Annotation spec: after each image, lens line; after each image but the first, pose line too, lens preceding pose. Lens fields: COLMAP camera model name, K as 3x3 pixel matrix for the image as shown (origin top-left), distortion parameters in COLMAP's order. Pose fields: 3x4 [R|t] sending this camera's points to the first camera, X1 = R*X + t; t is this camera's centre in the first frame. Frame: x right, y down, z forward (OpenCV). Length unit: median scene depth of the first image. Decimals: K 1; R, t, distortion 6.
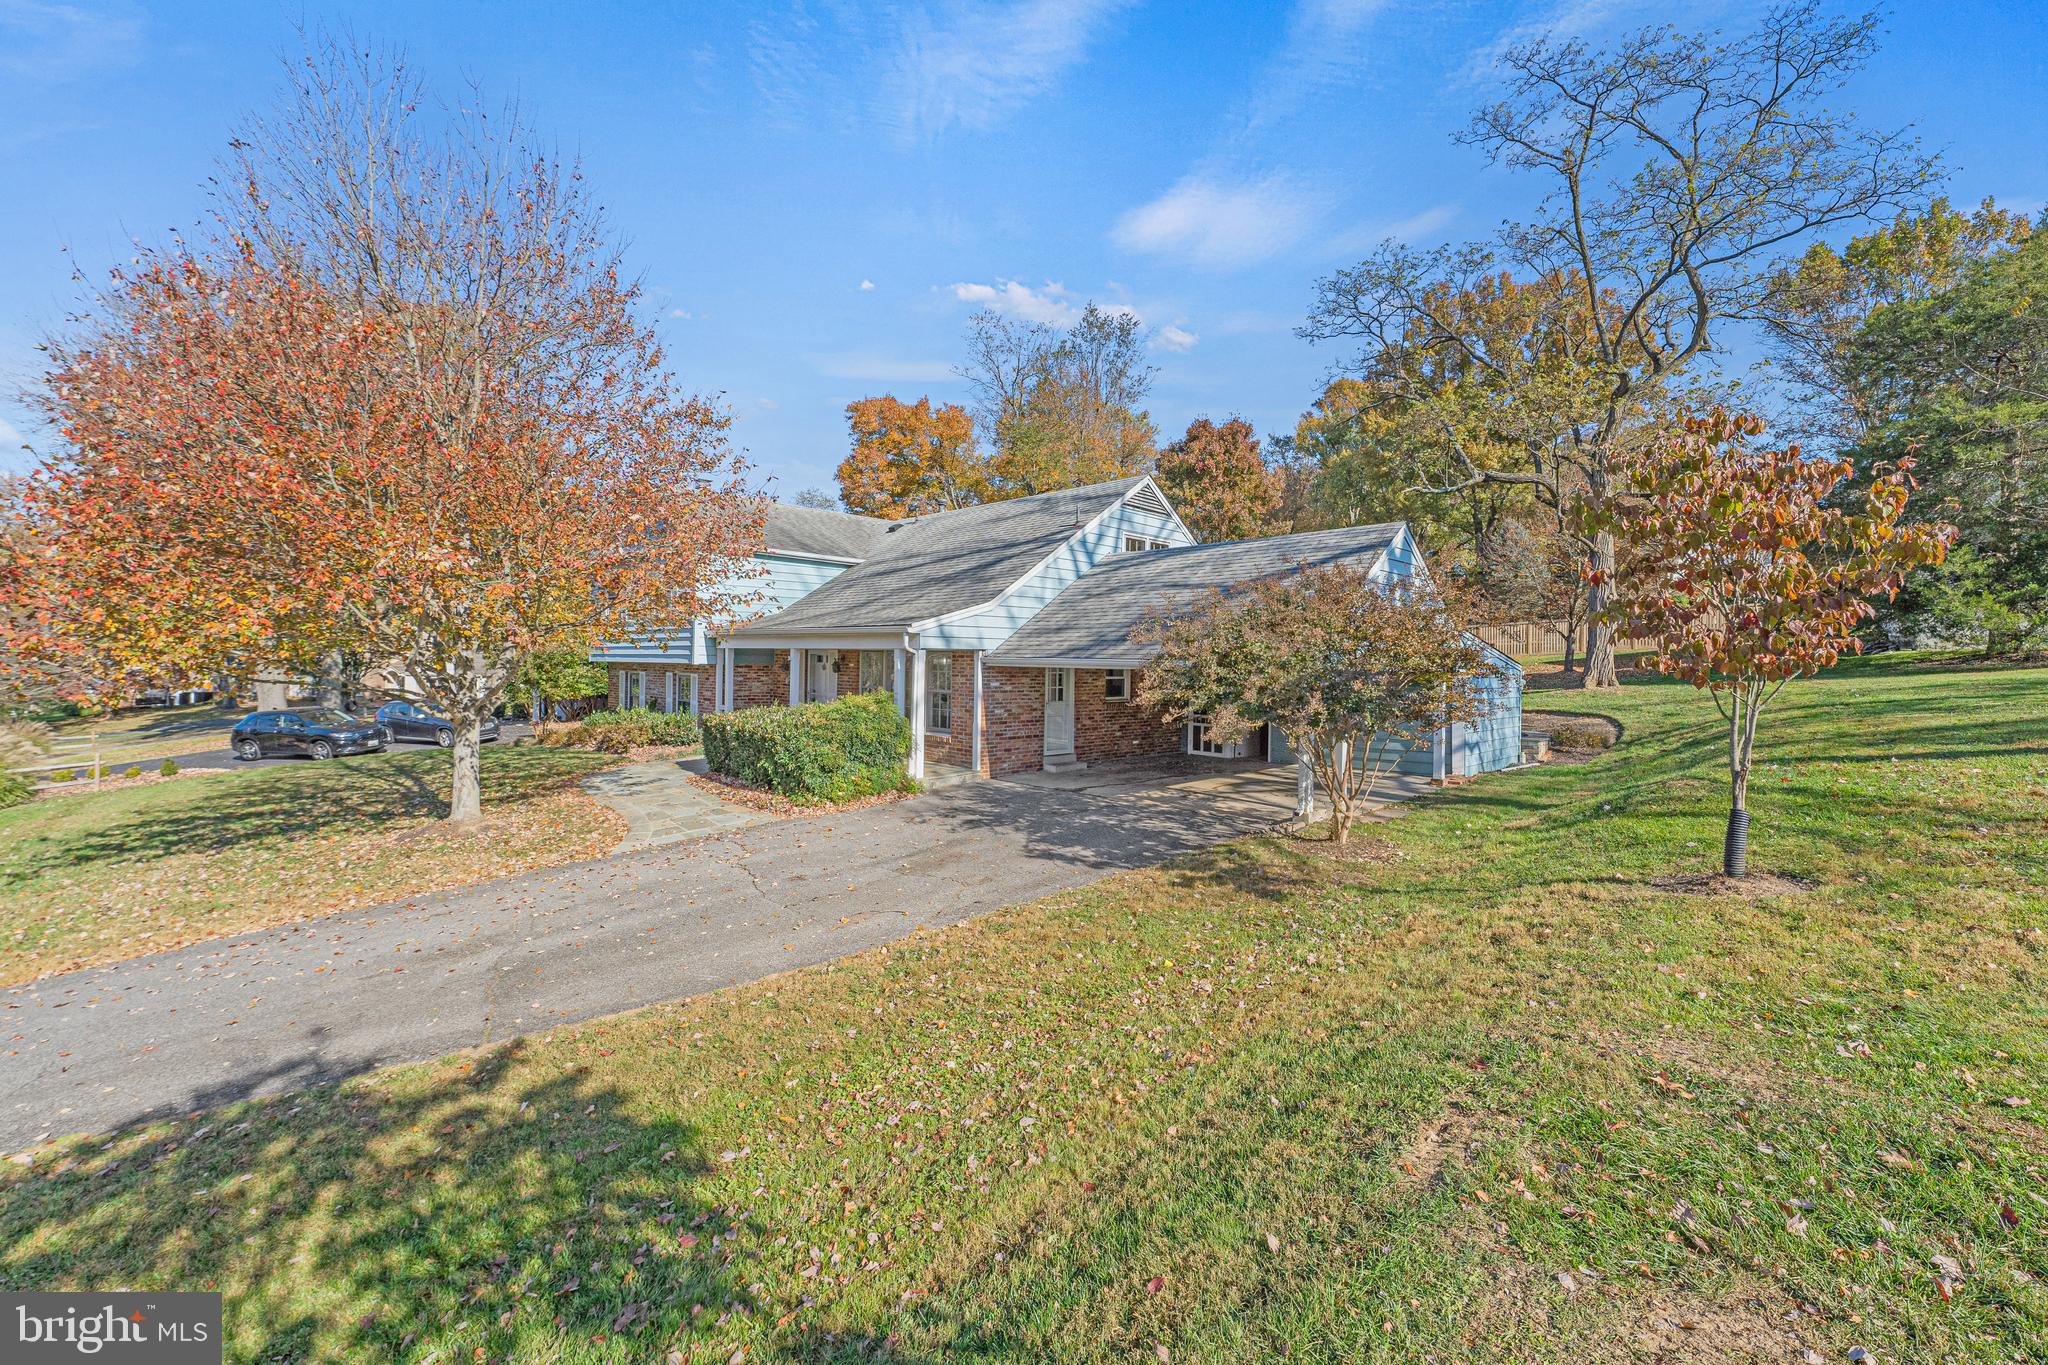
lens RADIAL K [[826.8, 0, 1024.0], [0, 826.8, 682.5], [0, 0, 1]] dist [0.000603, -0.000195]
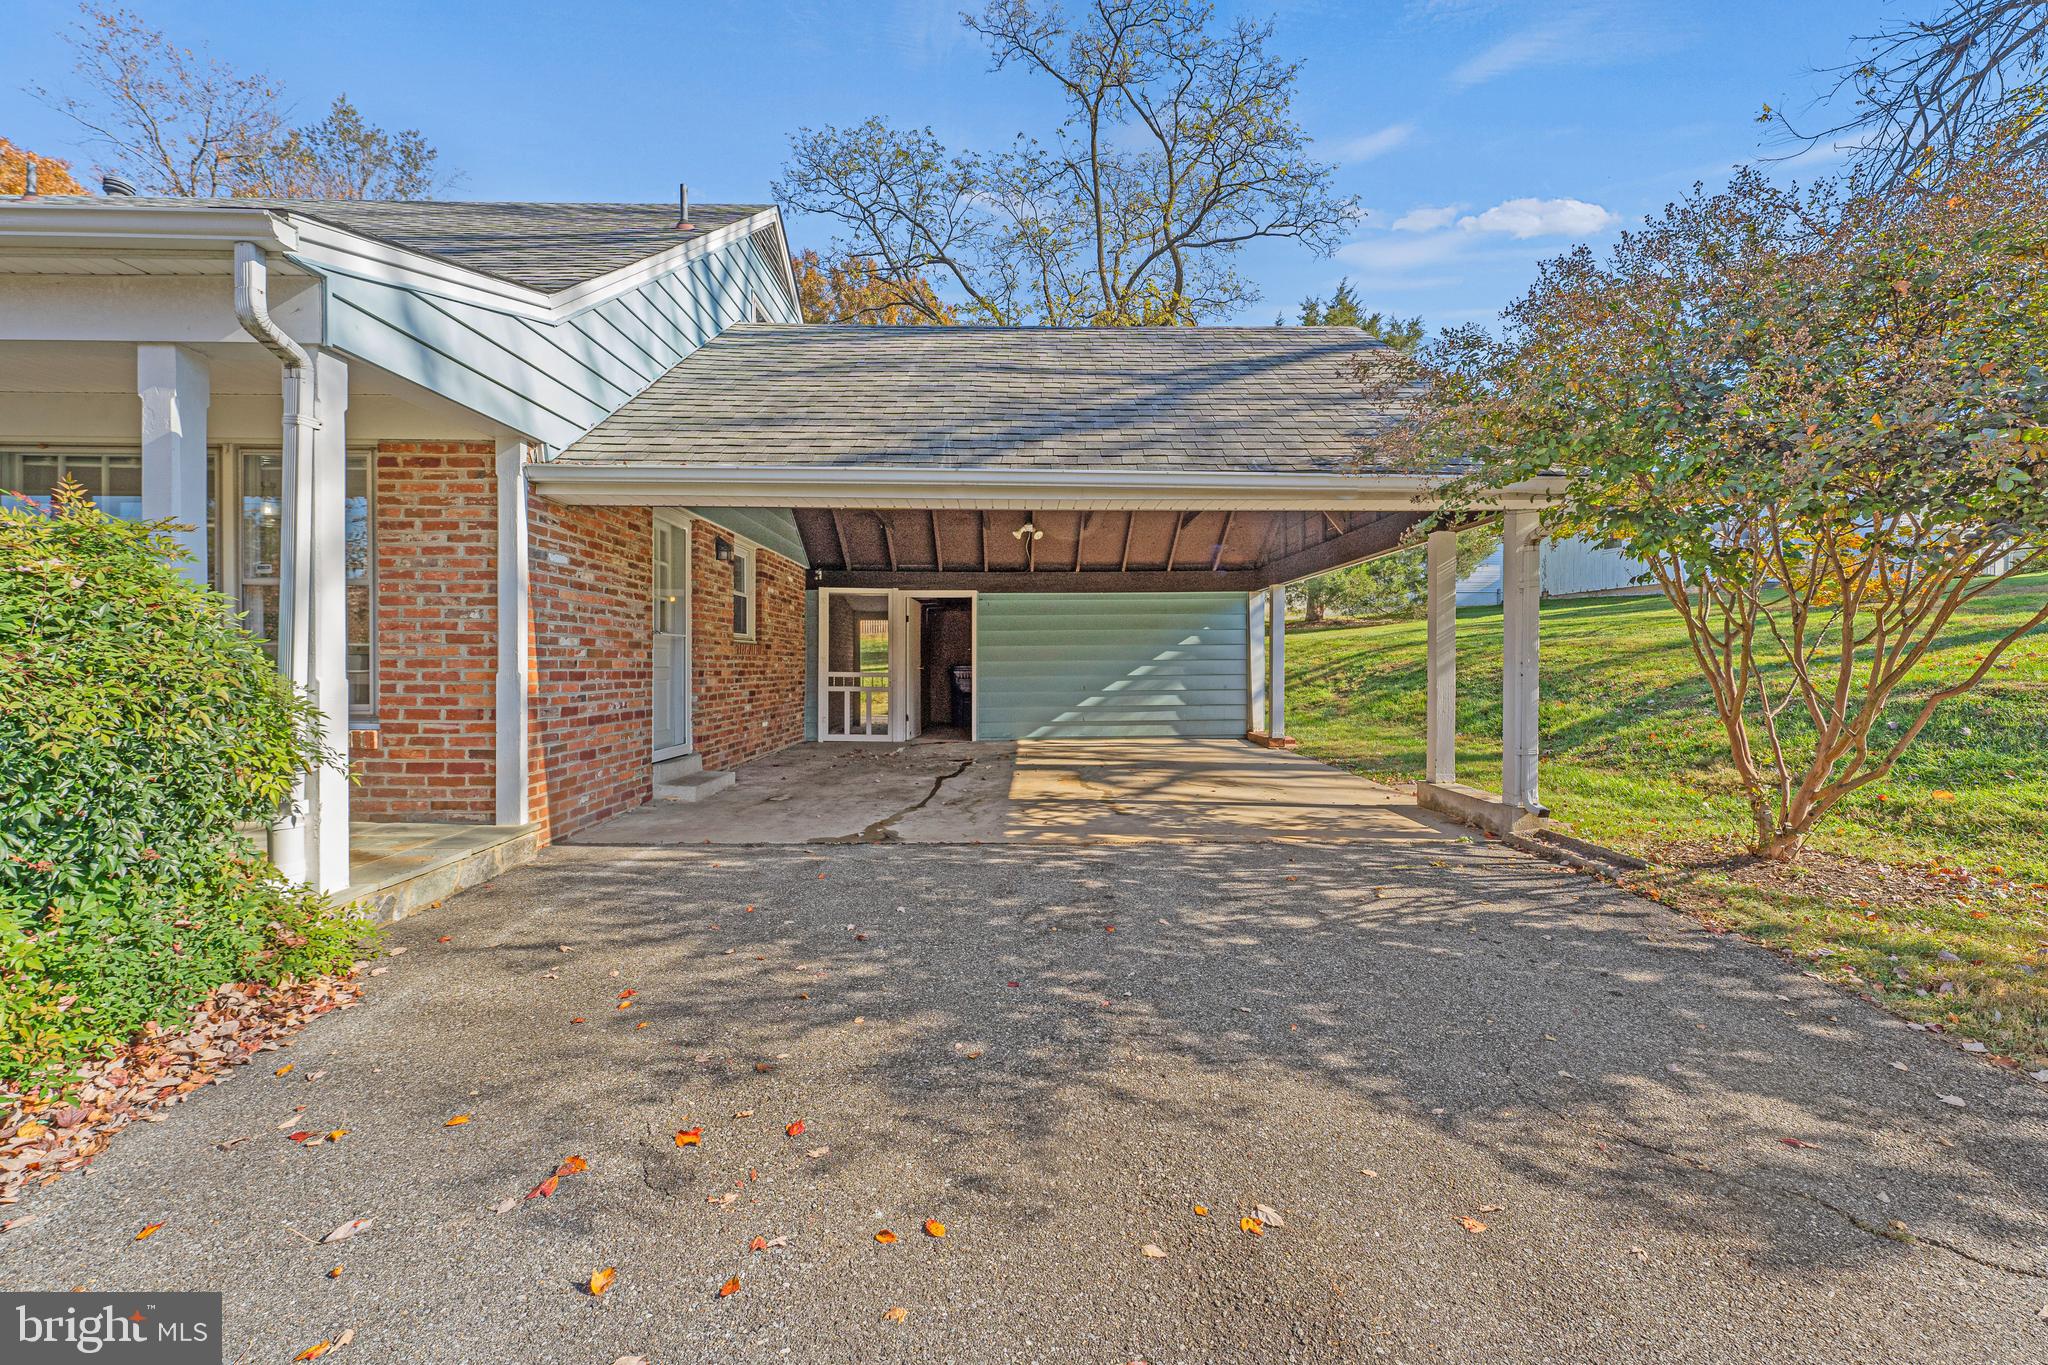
lens RADIAL K [[826.8, 0, 1024.0], [0, 826.8, 682.5], [0, 0, 1]] dist [0.000603, -0.000195]
pose [[0.697211, -0.028561, 0.716297, -0.145598], [0.026534, 0.999549, 0.014027, 0.052764], [-0.716375, 0.009227, 0.697655, 0.642525]]
